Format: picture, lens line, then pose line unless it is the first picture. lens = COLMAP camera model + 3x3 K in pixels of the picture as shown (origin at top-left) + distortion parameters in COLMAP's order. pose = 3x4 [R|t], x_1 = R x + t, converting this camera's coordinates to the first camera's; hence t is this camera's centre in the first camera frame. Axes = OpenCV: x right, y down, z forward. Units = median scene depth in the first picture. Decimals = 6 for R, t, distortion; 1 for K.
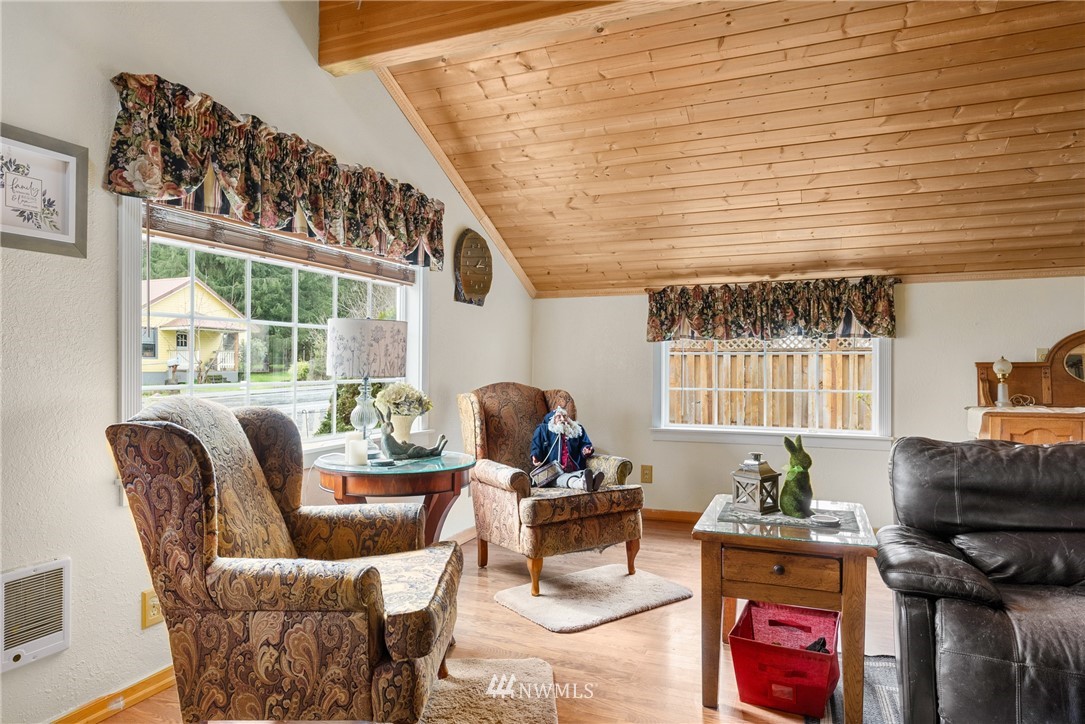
lens RADIAL K [[668.1, 0, 542.5], [0, 668.1, 362.0], [0, 0, 1]] dist [0.000218, -0.000095]
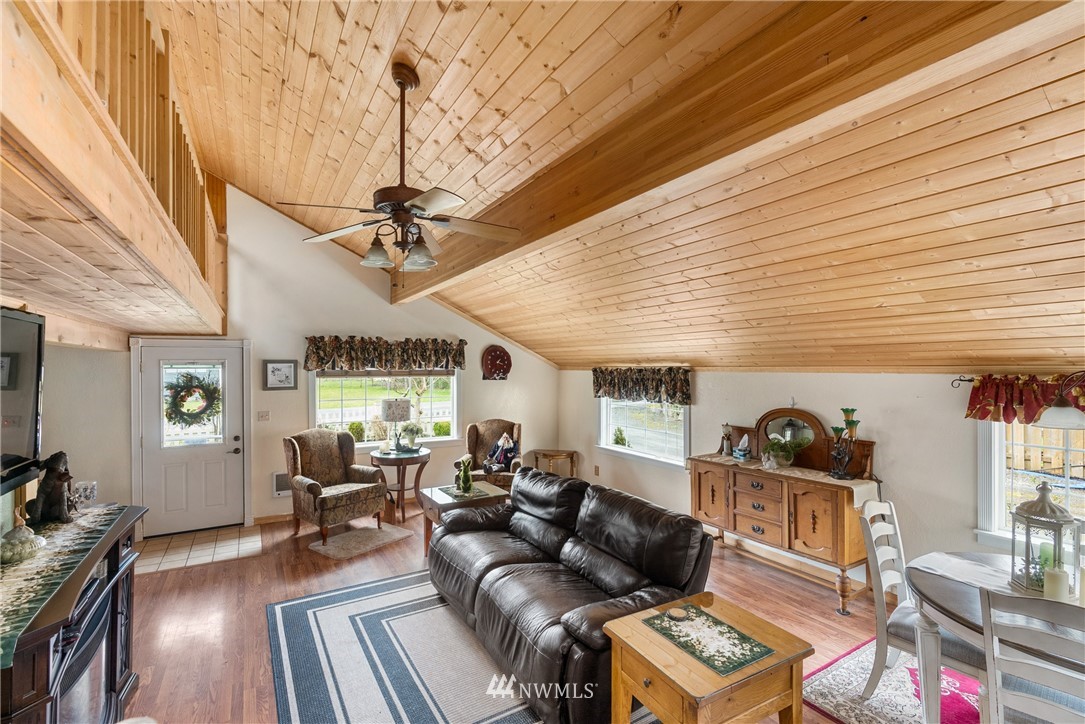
lens RADIAL K [[495.5, 0, 542.5], [0, 495.5, 362.0], [0, 0, 1]] dist [-0.001952, 0.000825]
pose [[0.800561, -0.006757, -0.599213, 0.996779], [0.006203, 0.999976, -0.002990, -0.143863], [0.599219, -0.001323, 0.800584, -0.181182]]
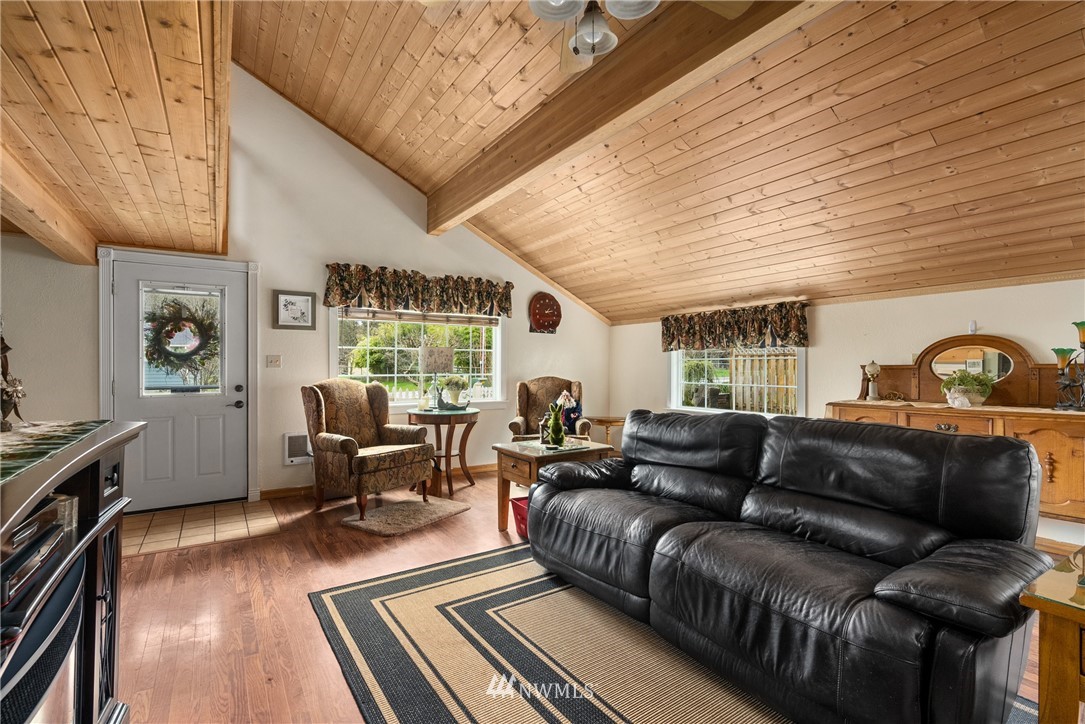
lens RADIAL K [[495.5, 0, 542.5], [0, 495.5, 362.0], [0, 0, 1]] dist [-0.001952, 0.000825]
pose [[0.831370, -0.004891, -0.555698, 0.660552], [0.002233, 0.999983, -0.005460, -0.001765], [0.555715, 0.003298, 0.831366, -0.120602]]
